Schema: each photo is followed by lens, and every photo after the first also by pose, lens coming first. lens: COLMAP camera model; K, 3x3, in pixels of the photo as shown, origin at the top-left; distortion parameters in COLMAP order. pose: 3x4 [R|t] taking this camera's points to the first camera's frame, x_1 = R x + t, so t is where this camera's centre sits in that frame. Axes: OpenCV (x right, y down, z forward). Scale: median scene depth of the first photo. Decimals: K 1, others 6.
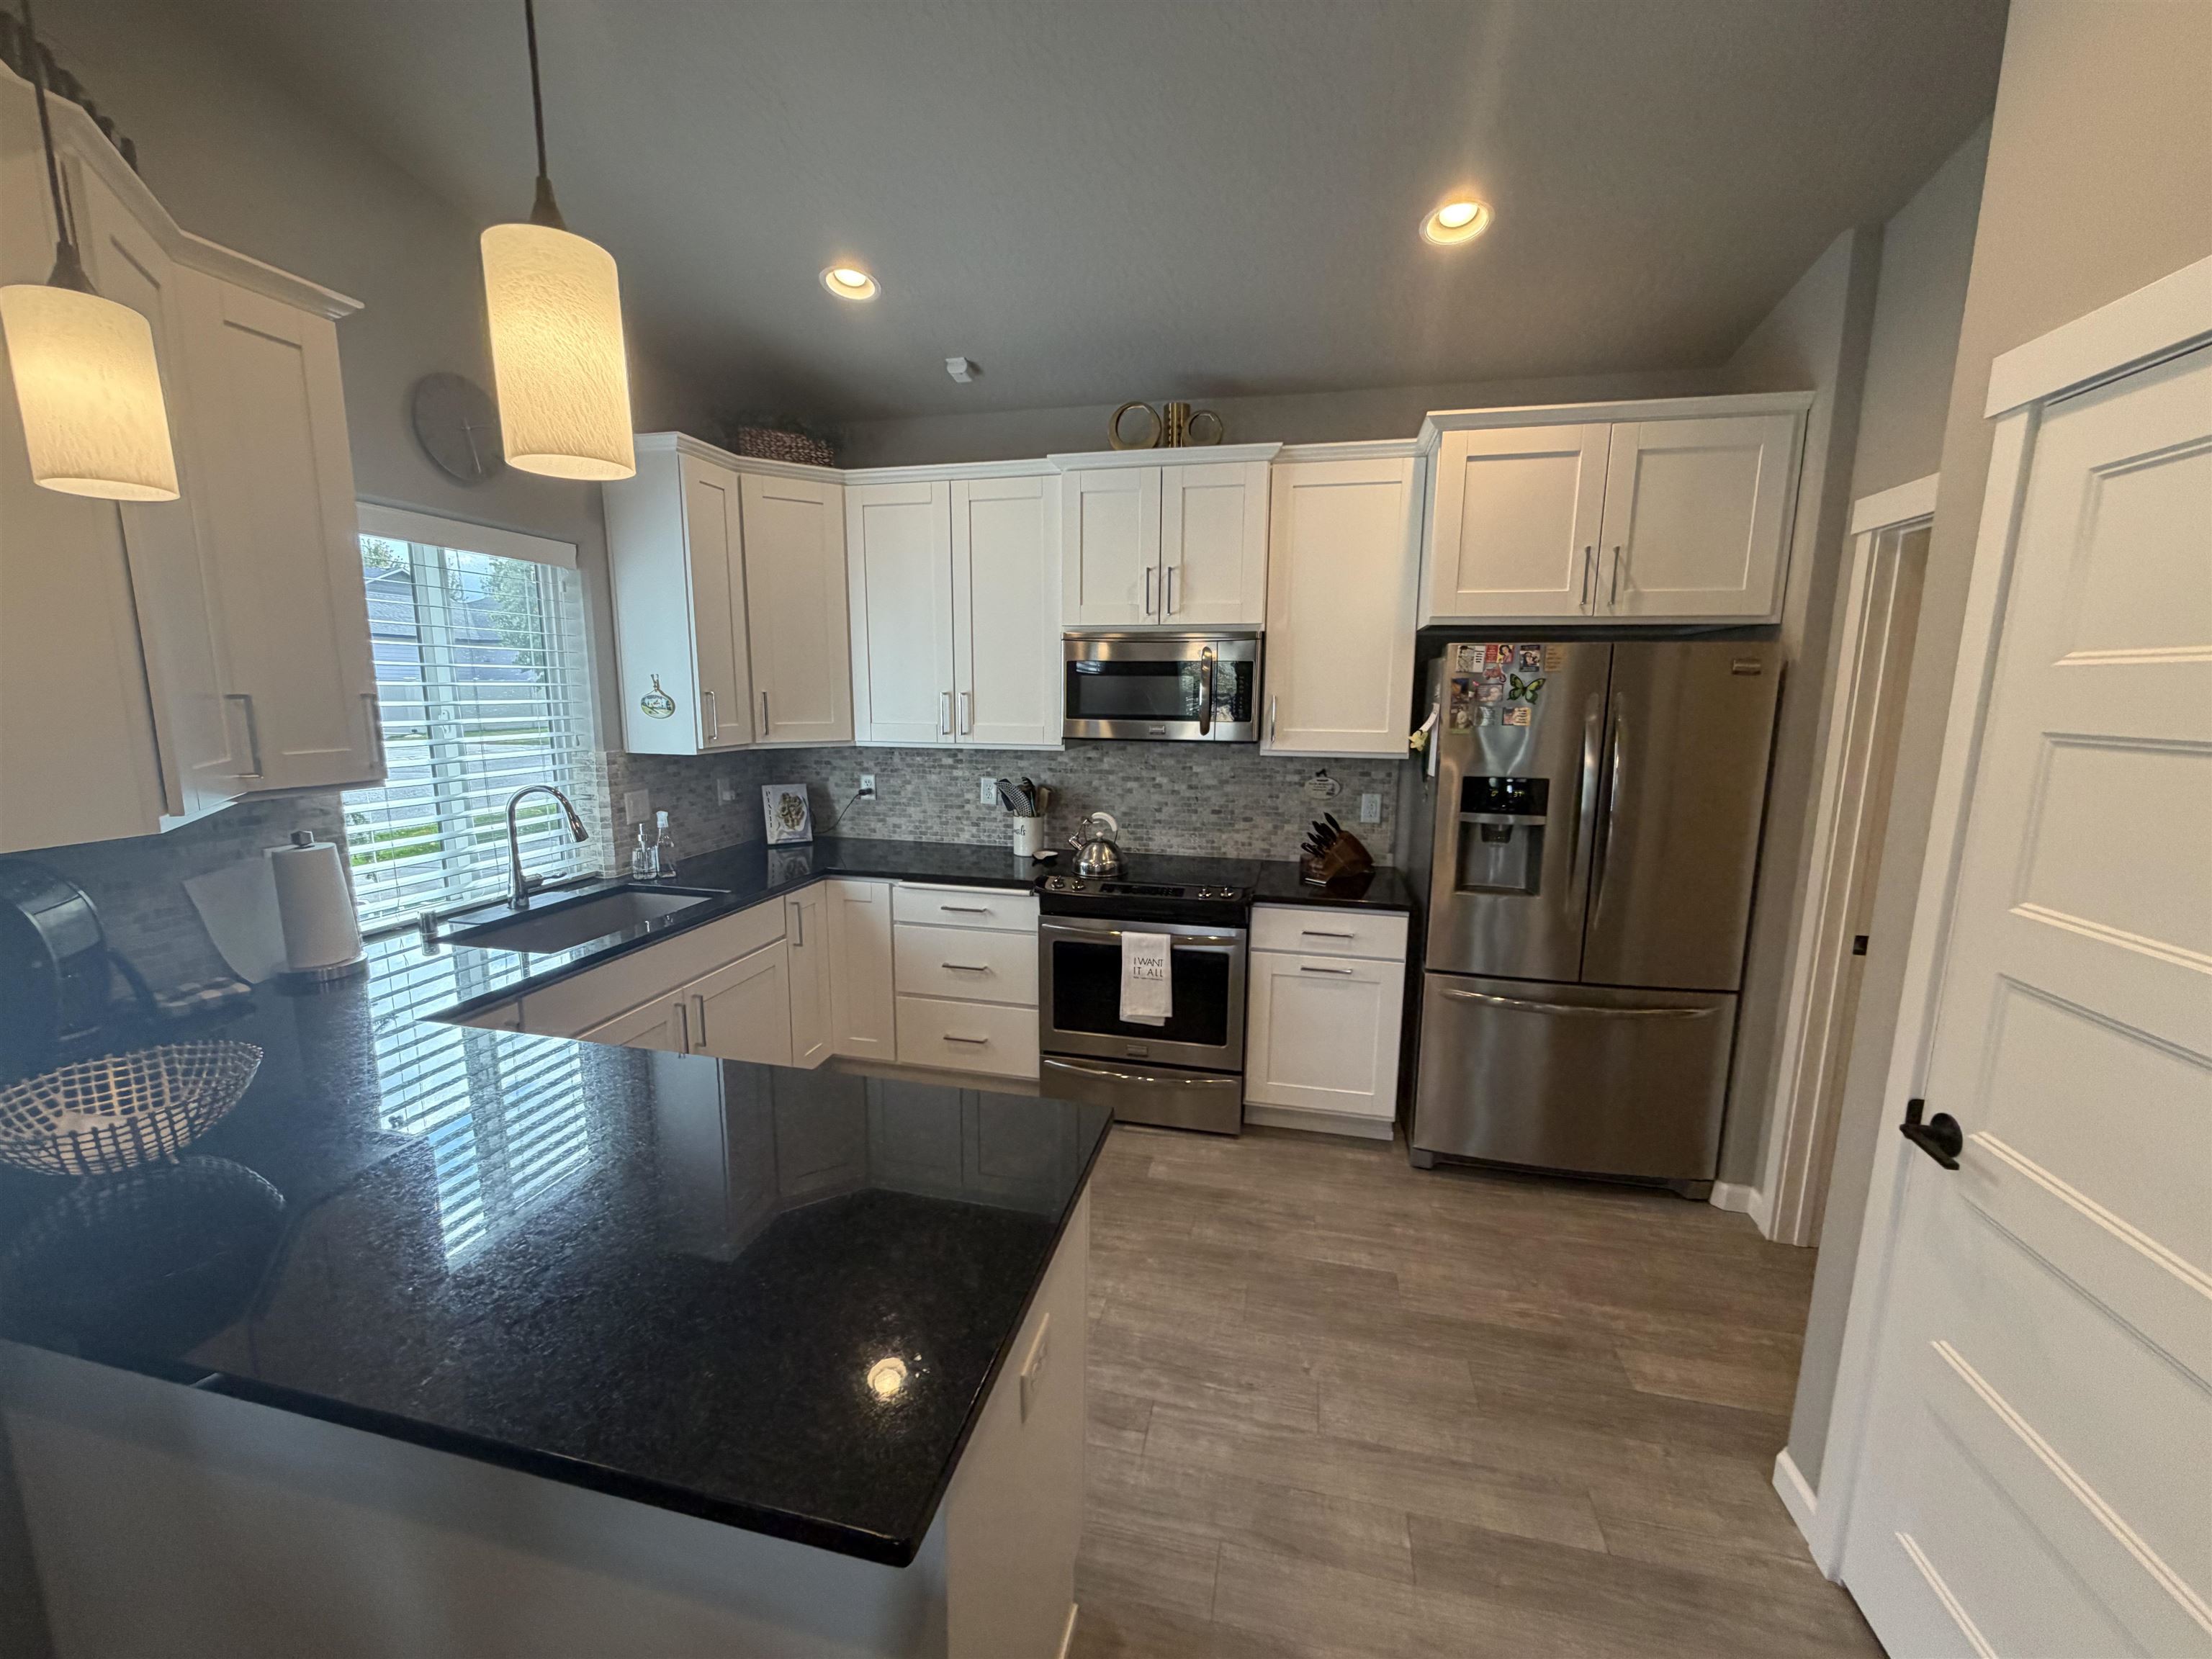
lens RADIAL K [[885.2, 0, 1090.4], [0, 885.2, 834.7], [0, 0, 1]] dist [0.008782, -0.000072]
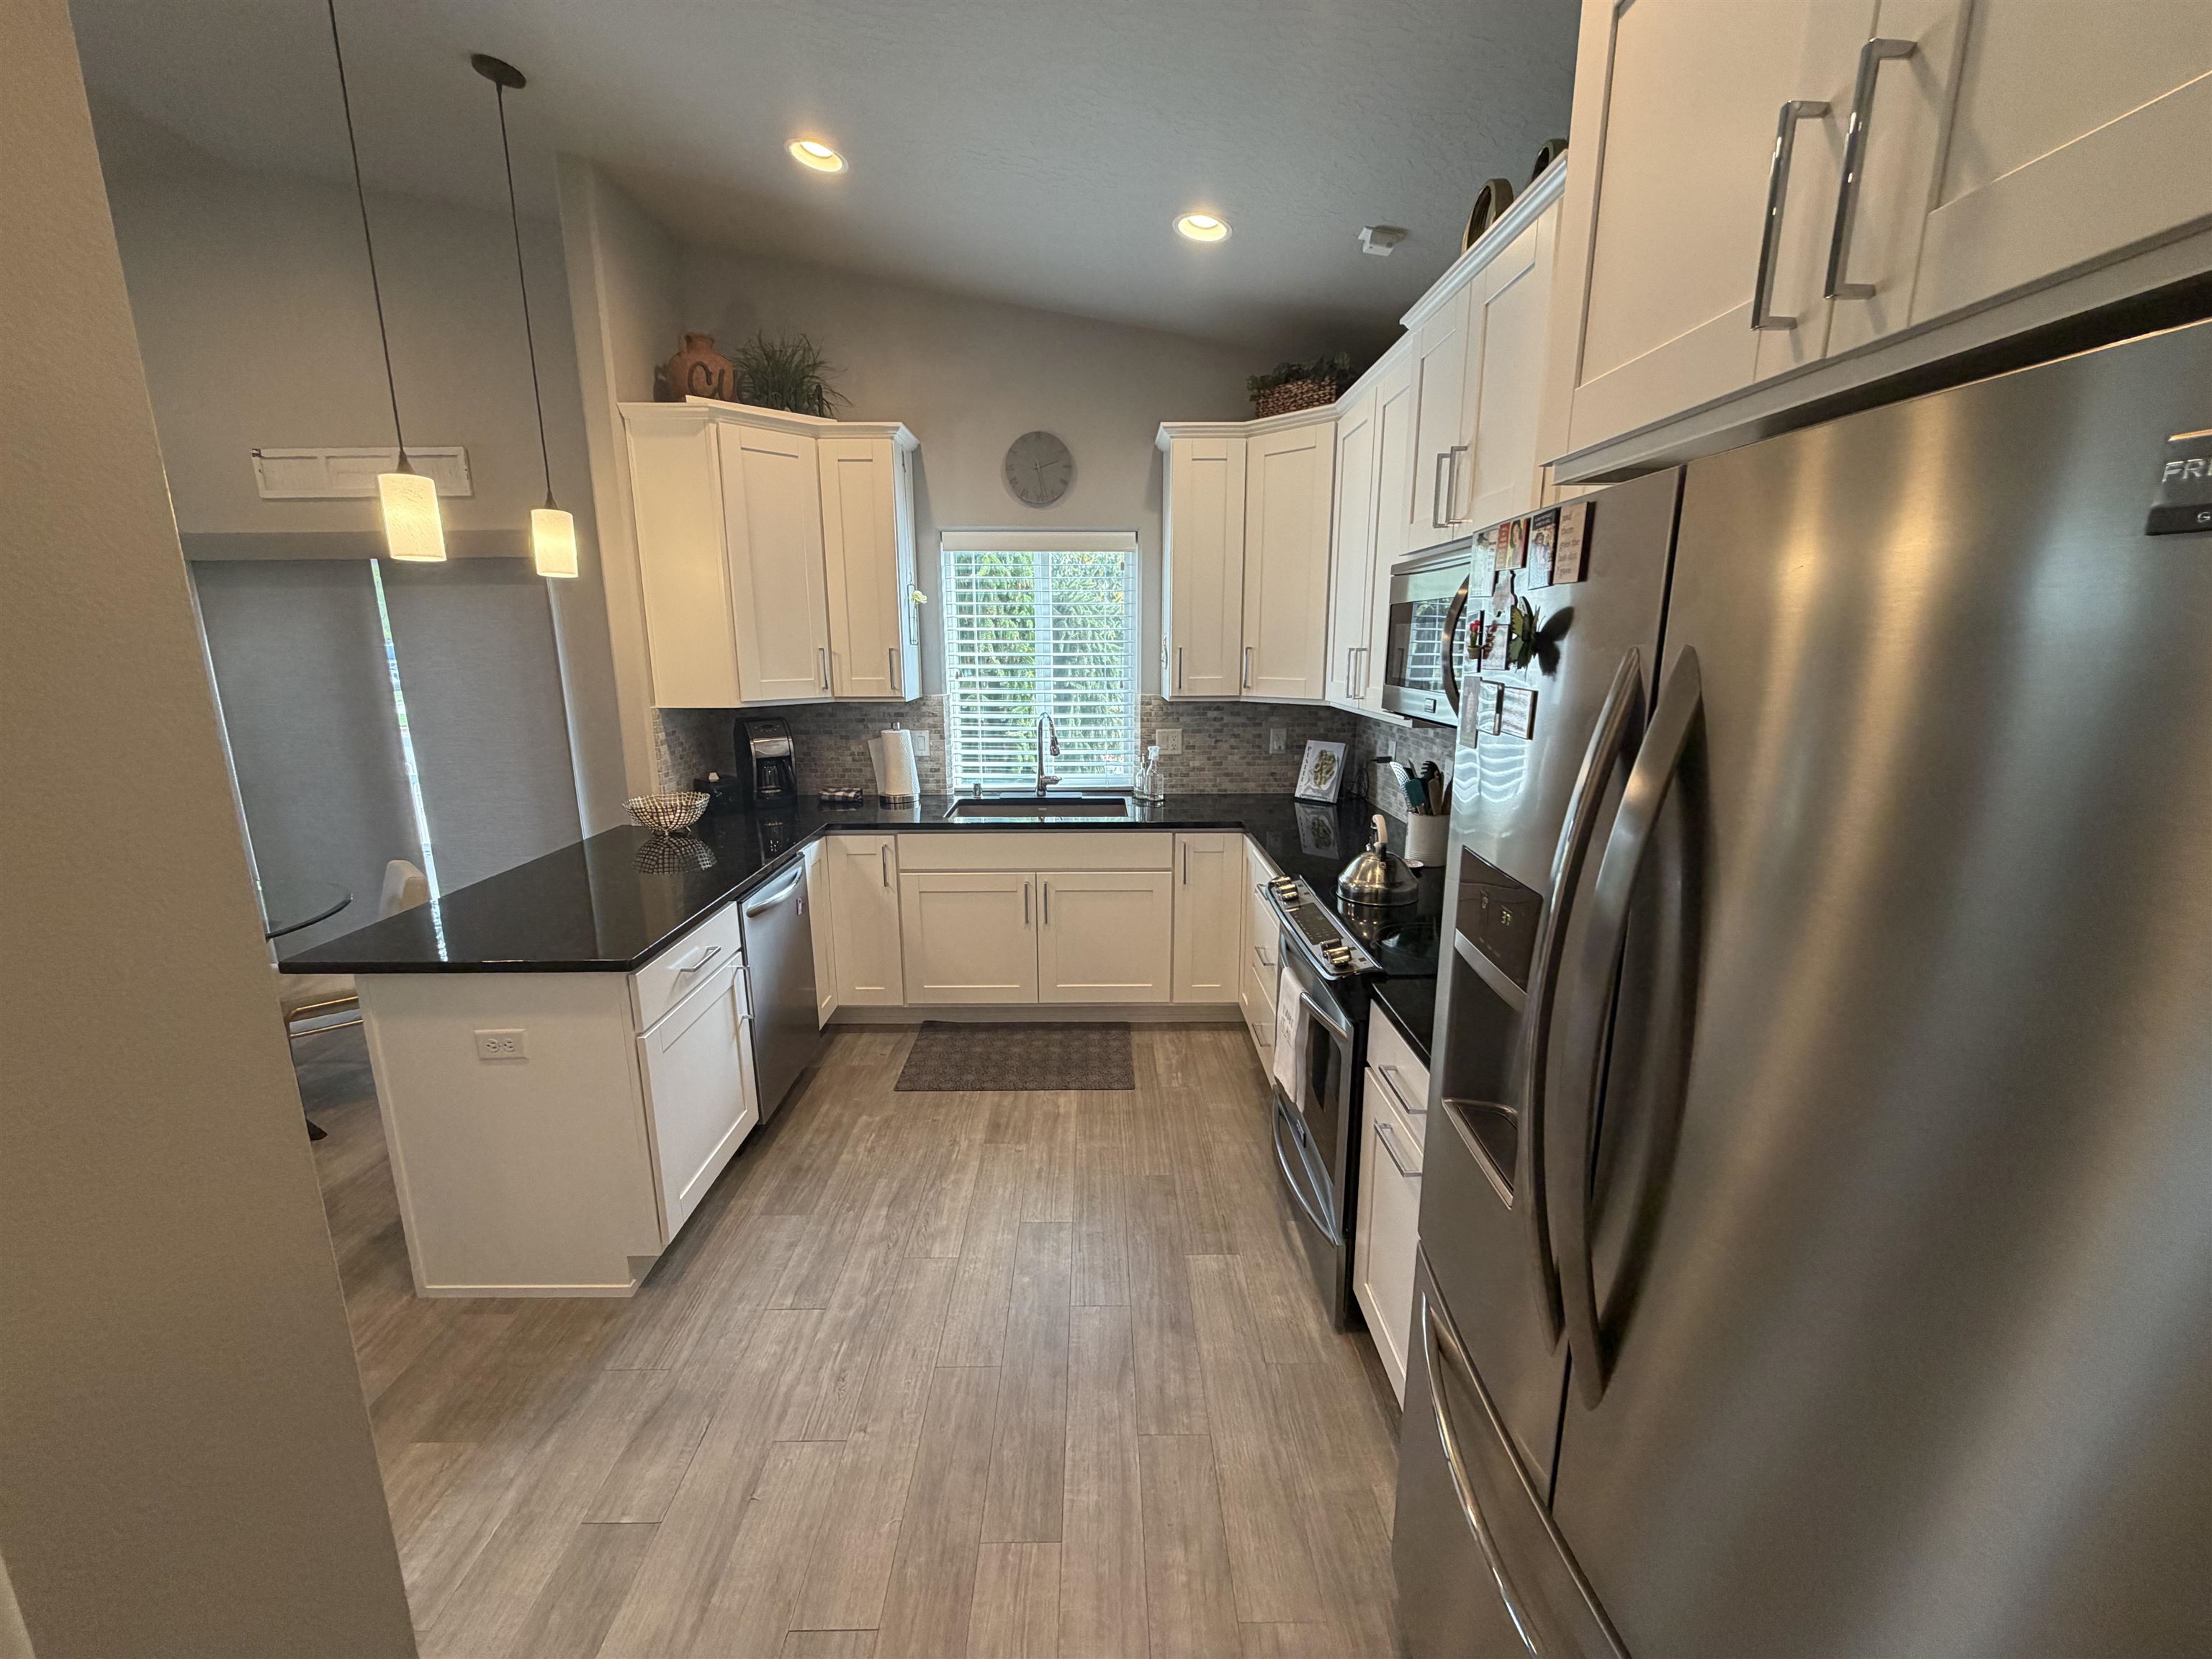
lens RADIAL K [[885.2, 0, 1096.6], [0, 885.2, 827.9], [0, 0, 1]] dist [0.008782, -0.000072]
pose [[0.237679, 0.192771, -0.952023, 0.650655], [-0.157045, 0.974841, 0.158184, -0.092517], [0.958564, 0.111914, 0.261973, 0.594432]]
